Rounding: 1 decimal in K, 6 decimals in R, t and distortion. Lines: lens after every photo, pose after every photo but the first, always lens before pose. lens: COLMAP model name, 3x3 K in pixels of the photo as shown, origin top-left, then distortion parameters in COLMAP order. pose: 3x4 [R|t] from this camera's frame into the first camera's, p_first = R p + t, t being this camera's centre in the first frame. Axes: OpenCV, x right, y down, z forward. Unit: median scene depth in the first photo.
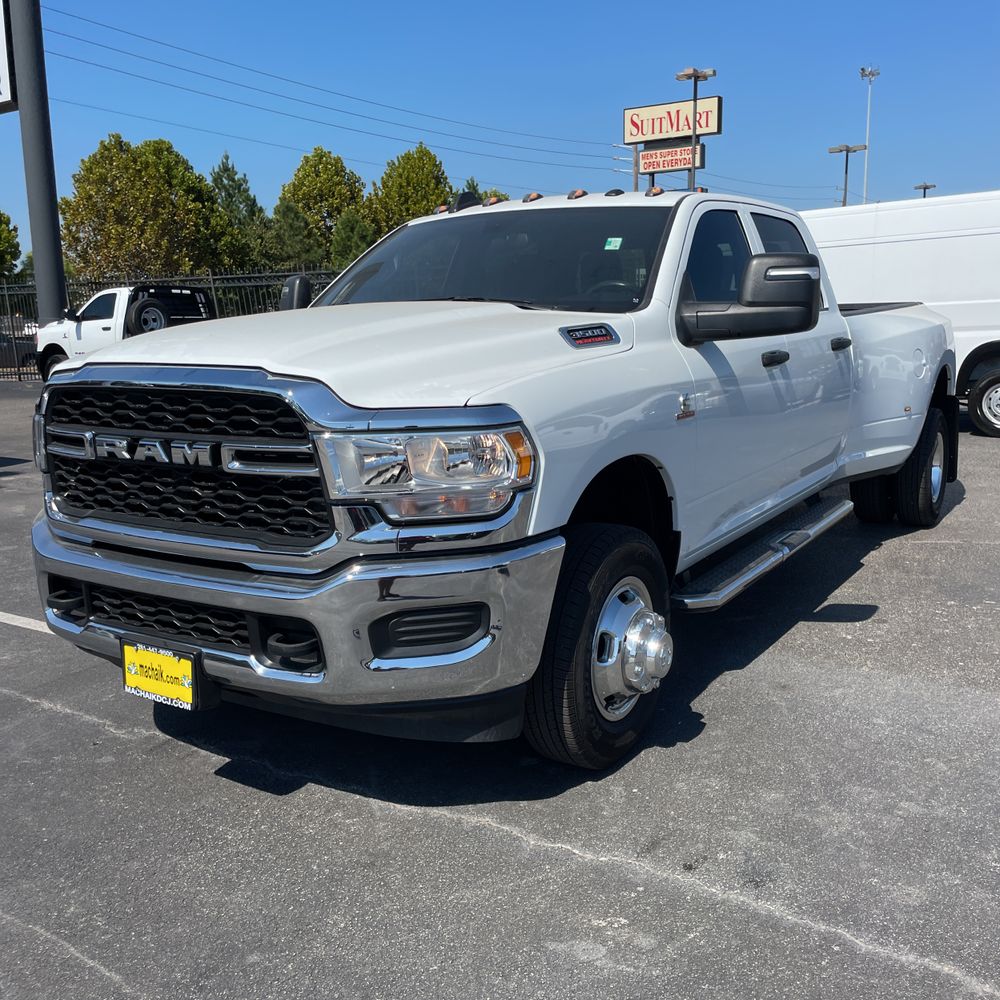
lens RADIAL K [[994.6, 0, 500.0], [0, 994.6, 500.0], [0, 0, 1]] dist [0.104600, -0.147748]
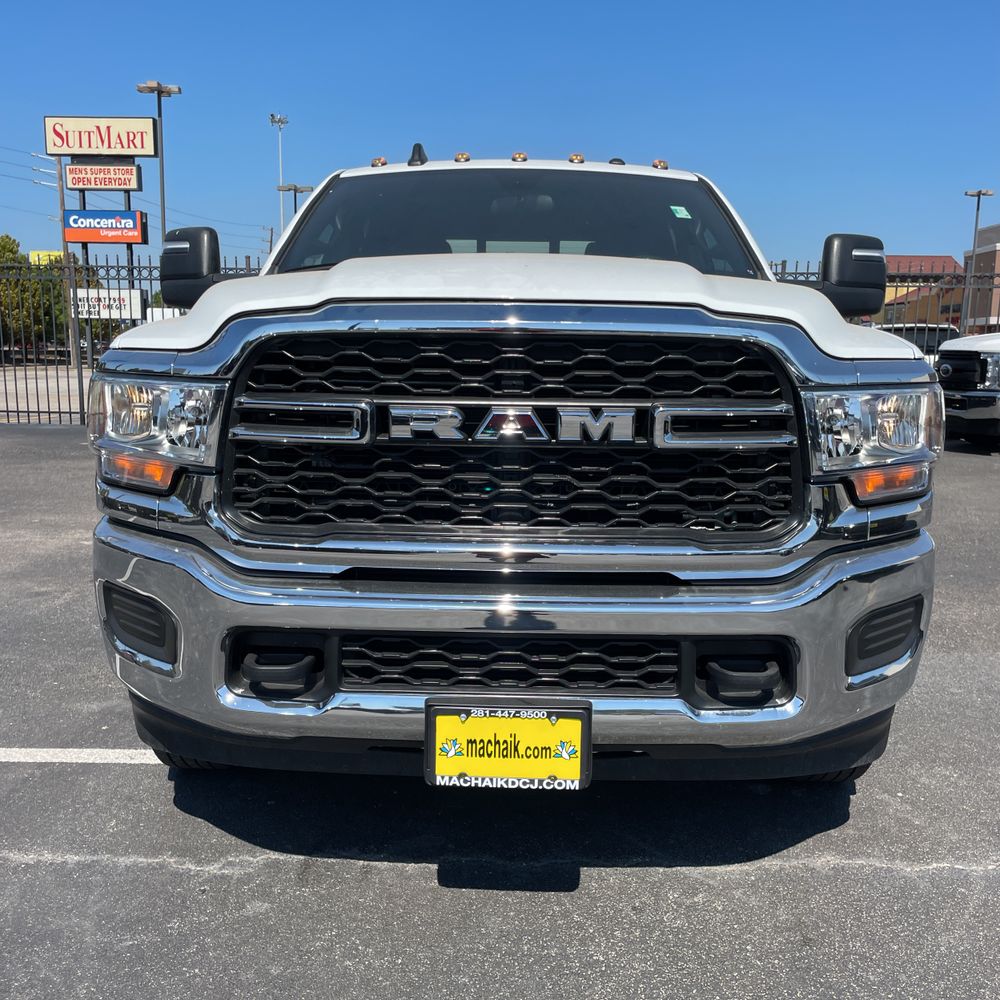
lens RADIAL K [[1019.8, 0, 497.3], [0, 1019.8, 519.8], [0, 0, 1]] dist [0.067173, -0.093244]
pose [[0.860471, -0.055795, 0.506435, -0.631626], [0.065220, 0.997871, -0.000876, 0.014708], [-0.505308, 0.033783, 0.862277, 0.356281]]
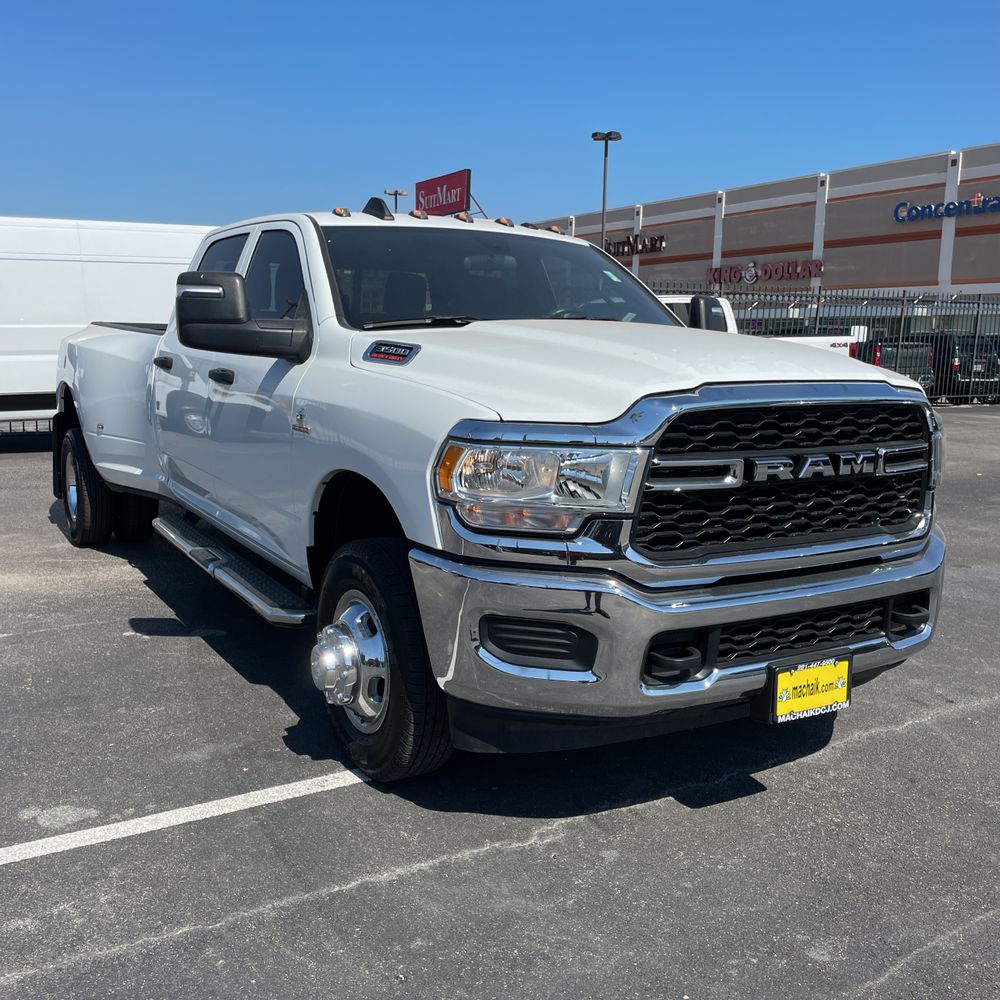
lens RADIAL K [[1019.8, 0, 497.3], [0, 1019.8, 519.8], [0, 0, 1]] dist [0.067173, -0.093244]
pose [[0.454640, -0.130037, 0.881131, -1.244259], [0.134836, 0.987932, 0.076227, -0.104250], [-0.880410, 0.084152, 0.466687, 0.714552]]
